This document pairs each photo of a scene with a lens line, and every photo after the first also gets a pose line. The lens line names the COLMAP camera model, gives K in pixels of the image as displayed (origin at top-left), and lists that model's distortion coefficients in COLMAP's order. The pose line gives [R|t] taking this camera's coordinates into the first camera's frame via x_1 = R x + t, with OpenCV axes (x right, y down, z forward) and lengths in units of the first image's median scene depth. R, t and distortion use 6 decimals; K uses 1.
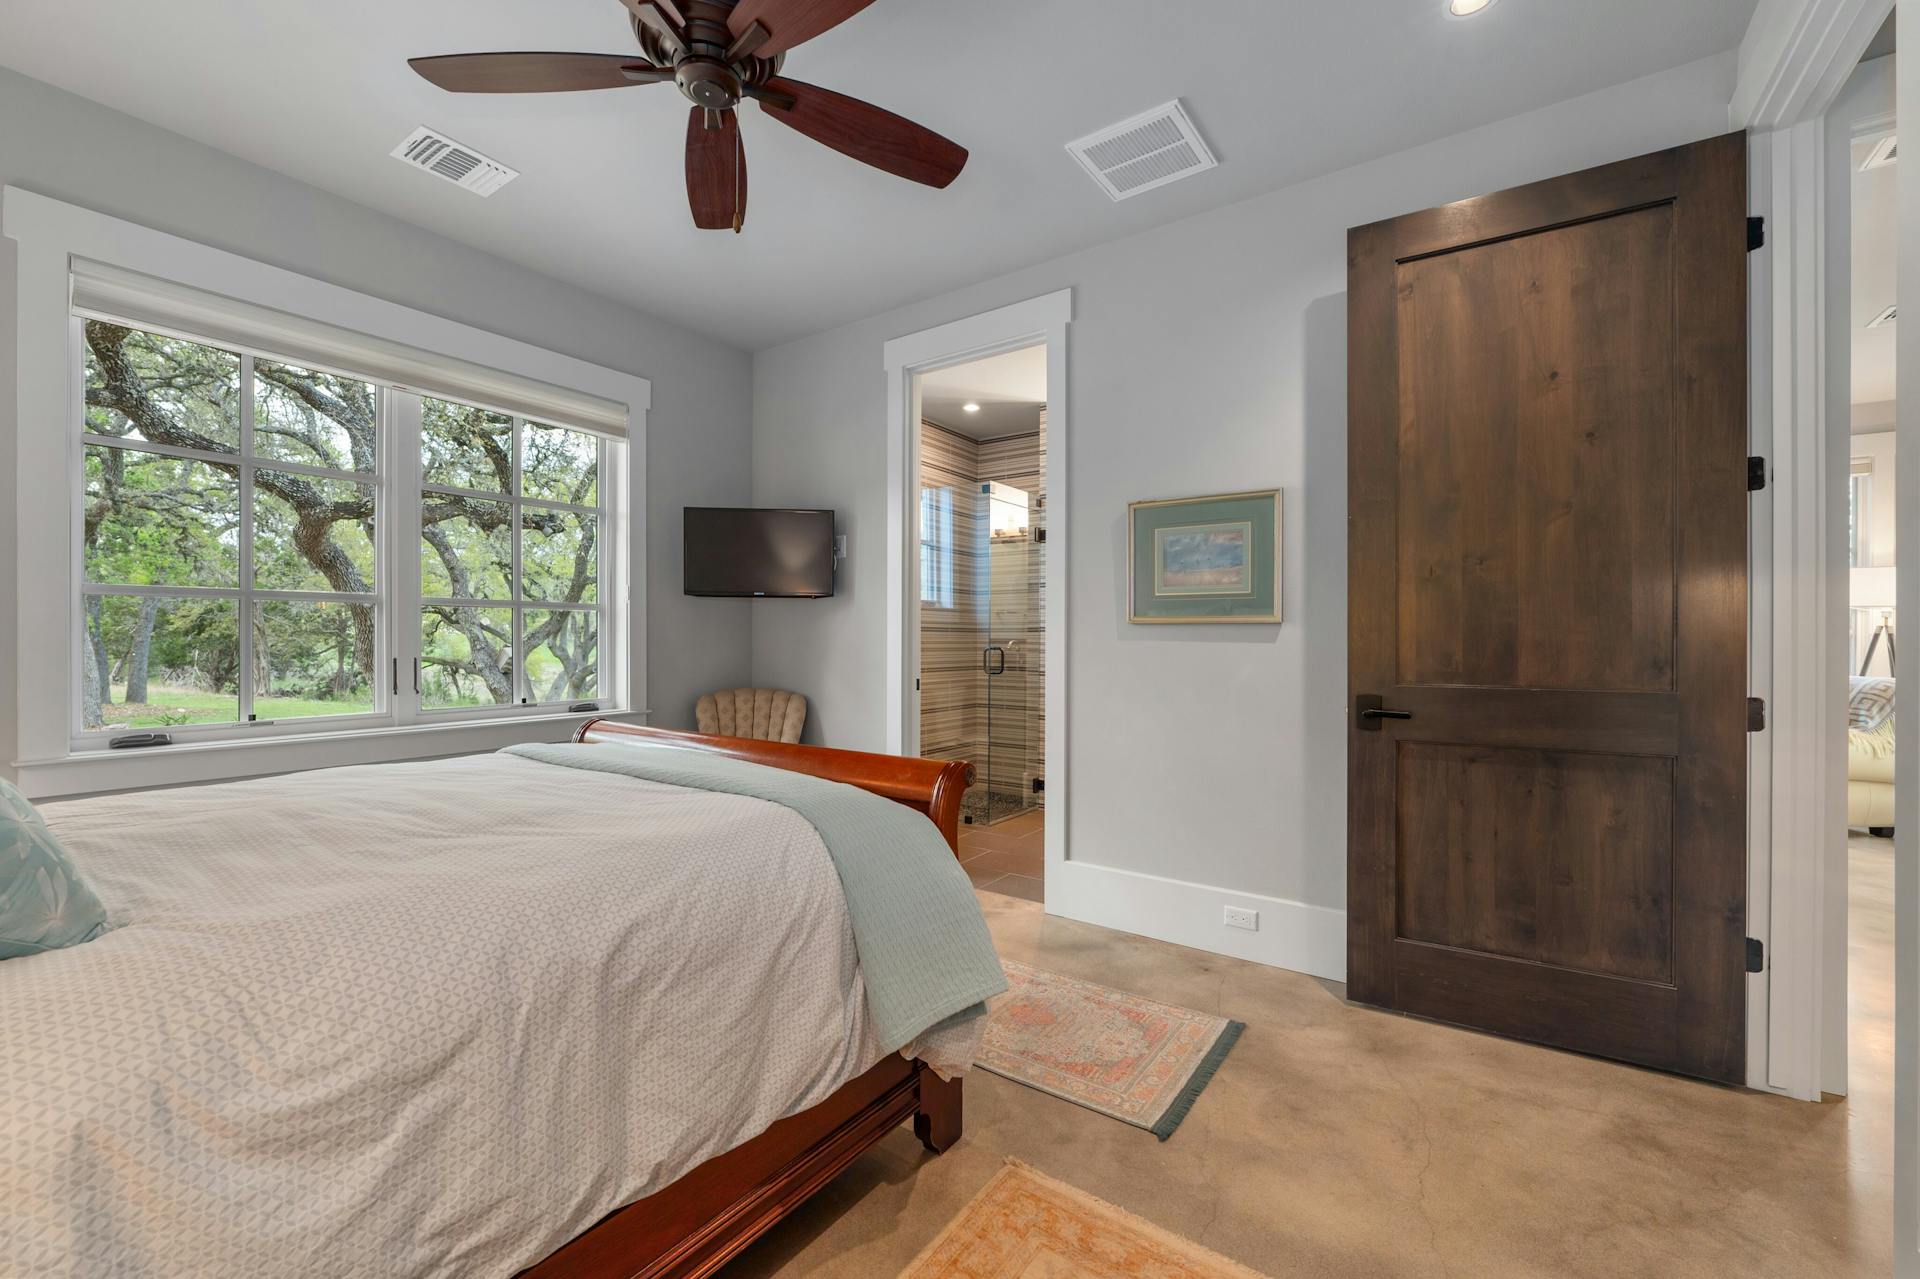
lens RADIAL K [[765.1, 0, 961.0], [0, 765.1, 637.9], [0, 0, 1]] dist [-0.002920, -0.000075]
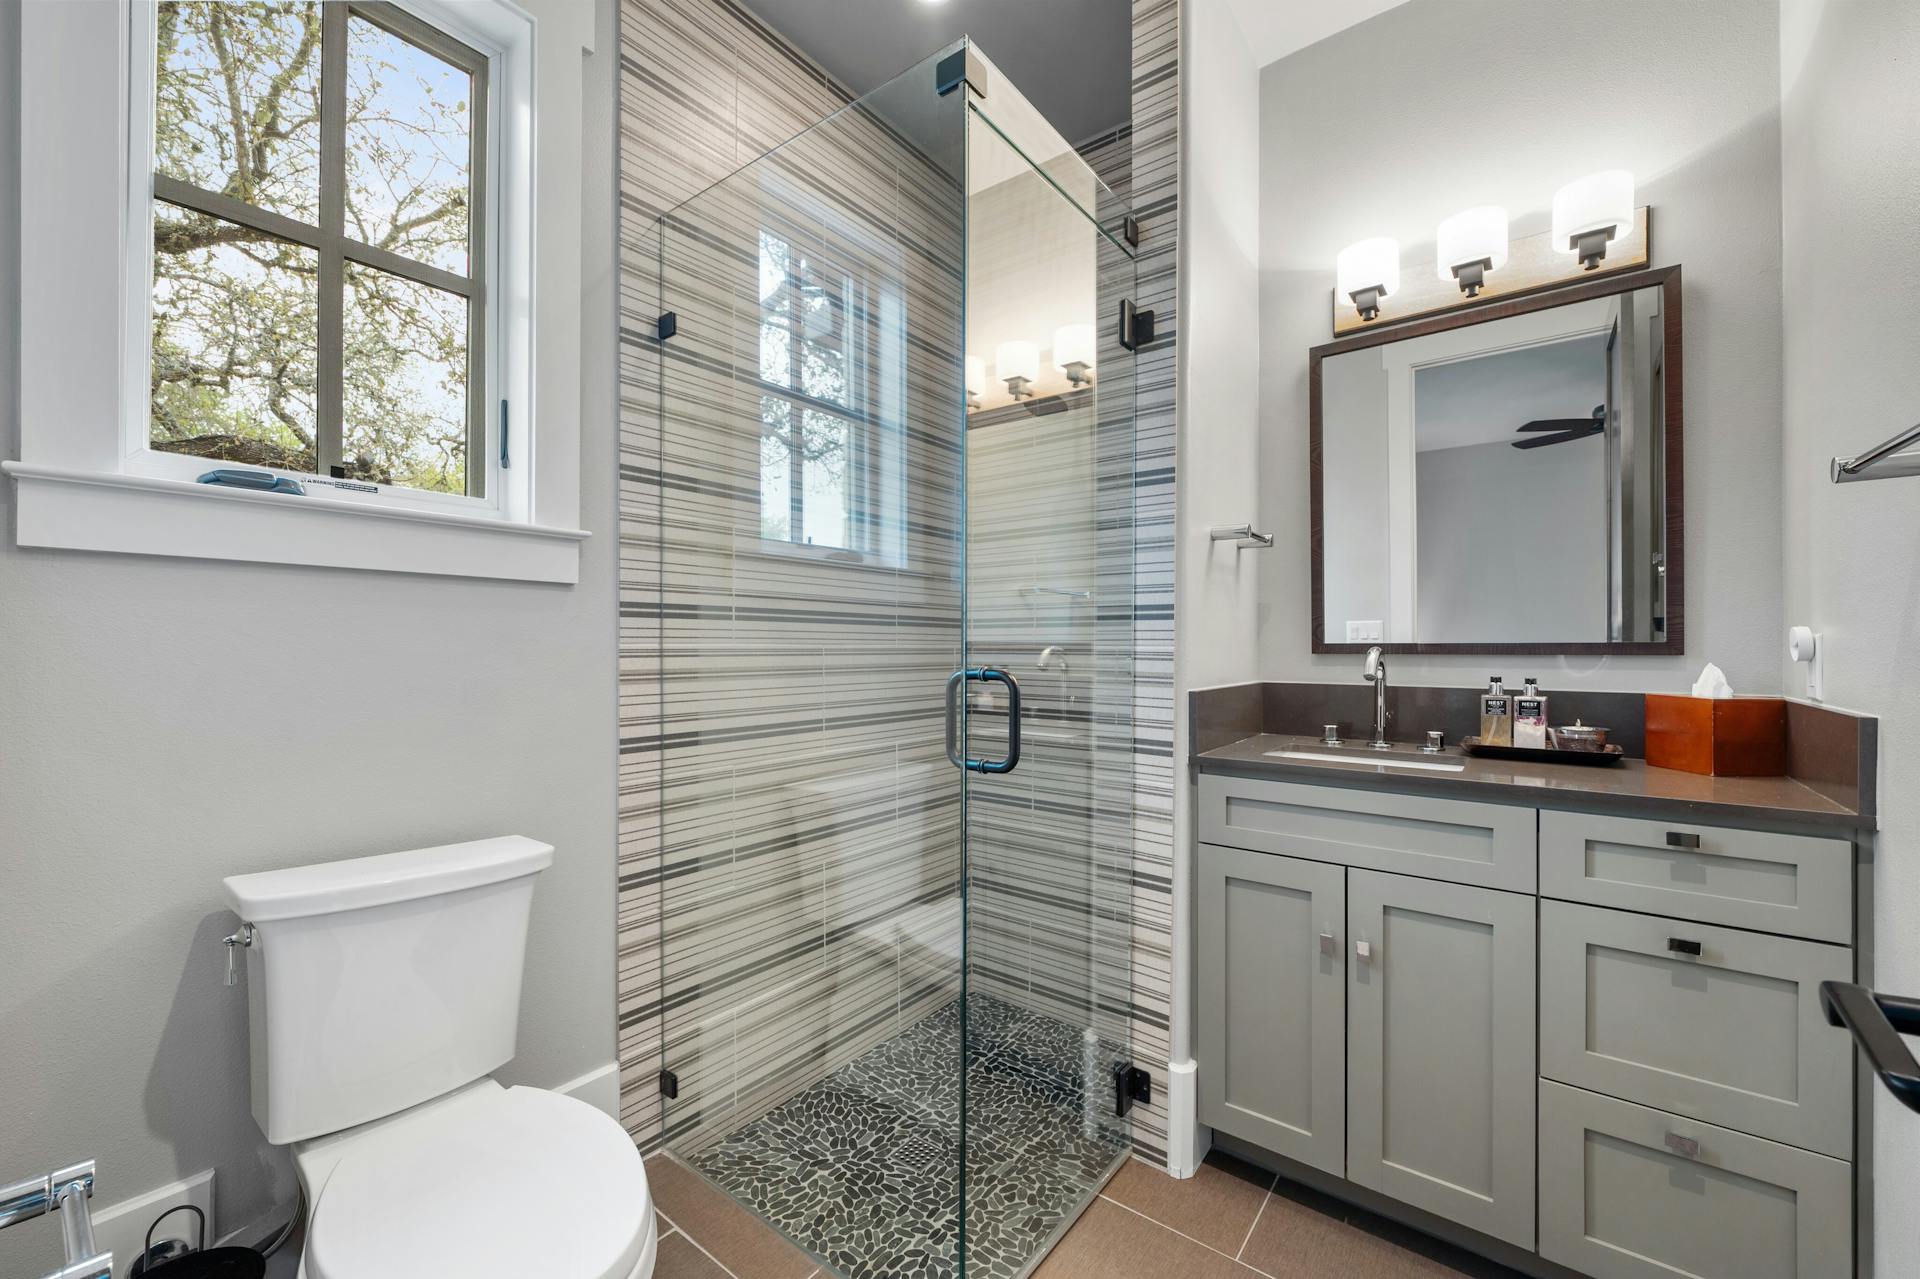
lens RADIAL K [[765.1, 0, 958.9], [0, 765.1, 643.0], [0, 0, 1]] dist [-0.002920, -0.000075]
pose [[0.998604, -0.000081, -0.052829, 0.040260], [-0.000225, 0.999983, -0.005796, 0.003803], [0.052828, 0.005800, 0.998587, 0.595429]]
